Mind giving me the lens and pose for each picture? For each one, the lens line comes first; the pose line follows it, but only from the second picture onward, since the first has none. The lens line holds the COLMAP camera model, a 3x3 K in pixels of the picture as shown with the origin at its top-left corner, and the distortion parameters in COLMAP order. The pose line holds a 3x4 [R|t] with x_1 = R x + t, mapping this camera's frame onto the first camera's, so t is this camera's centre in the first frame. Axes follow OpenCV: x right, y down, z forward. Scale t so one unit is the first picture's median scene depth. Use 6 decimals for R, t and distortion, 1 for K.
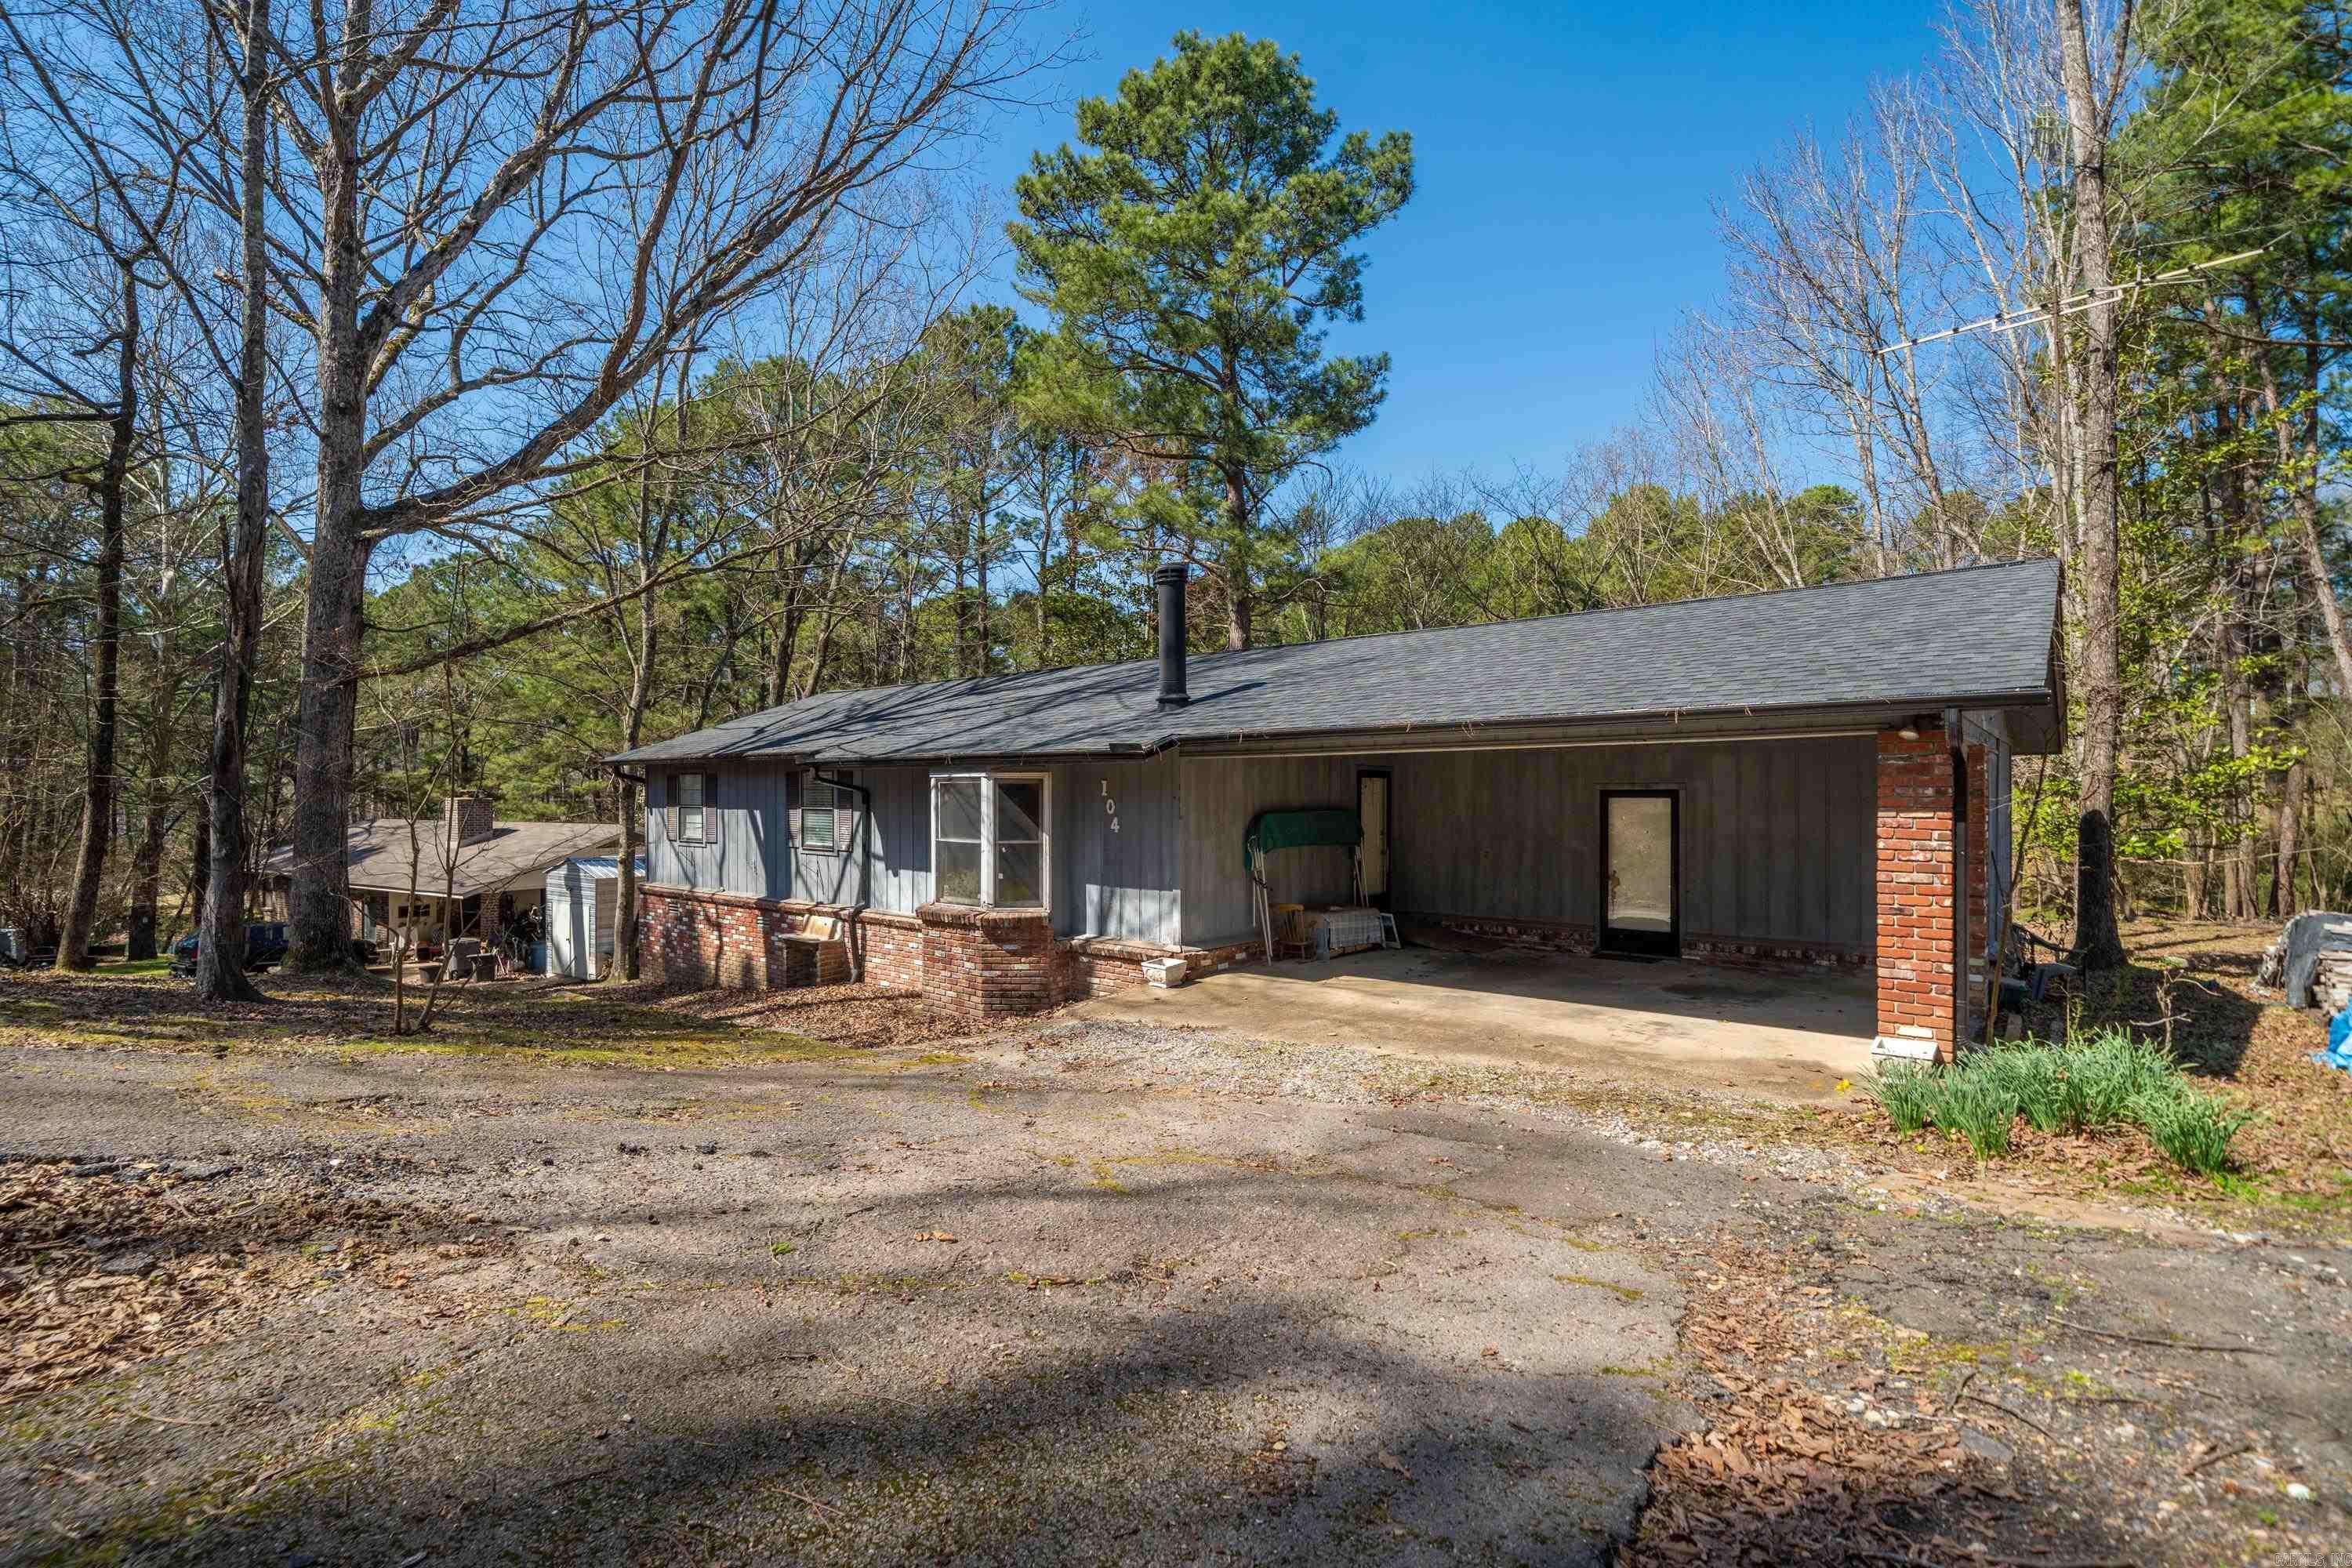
lens RADIAL K [[1124.8, 0, 1179.6], [0, 1124.8, 797.4], [0, 0, 1]] dist [0.000540, 0.000758]
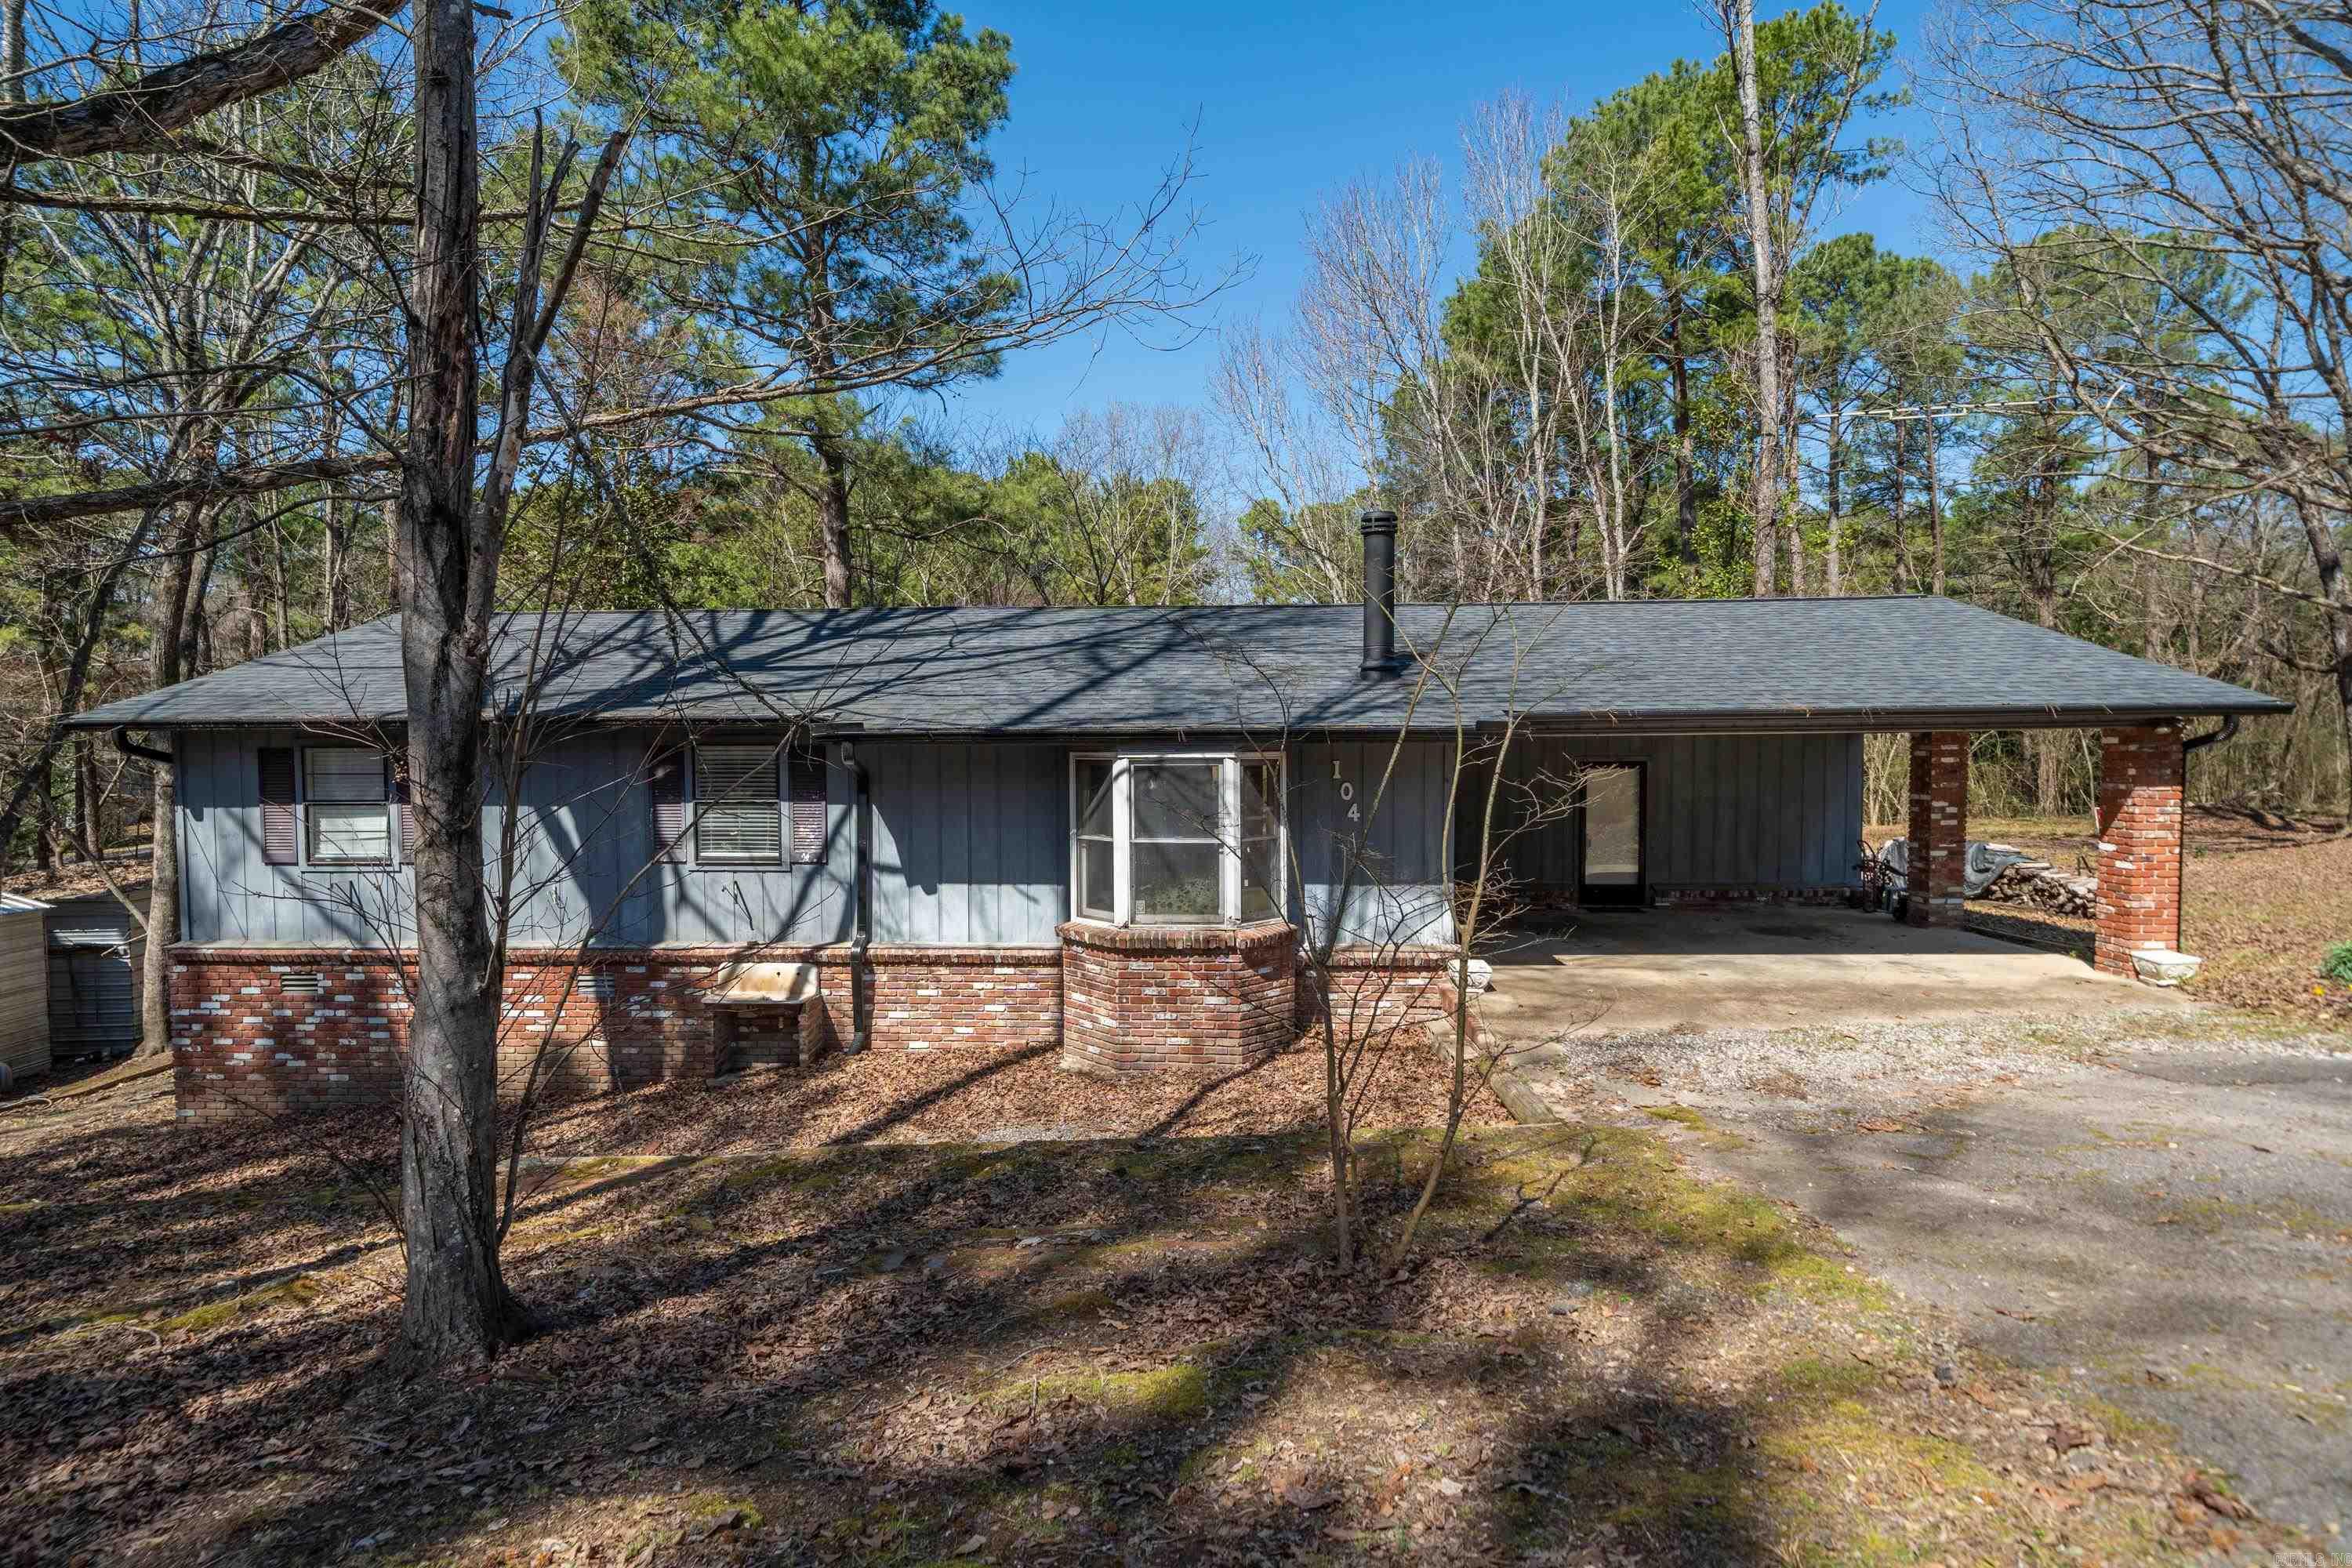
lens RADIAL K [[1124.8, 0, 1194.4], [0, 1124.8, 800.1], [0, 0, 1]] dist [0.000540, 0.000758]
pose [[0.774629, -0.035662, 0.631410, -0.639853], [0.006811, 0.998821, 0.048058, -0.025084], [-0.632379, -0.032927, 0.773959, 0.384900]]
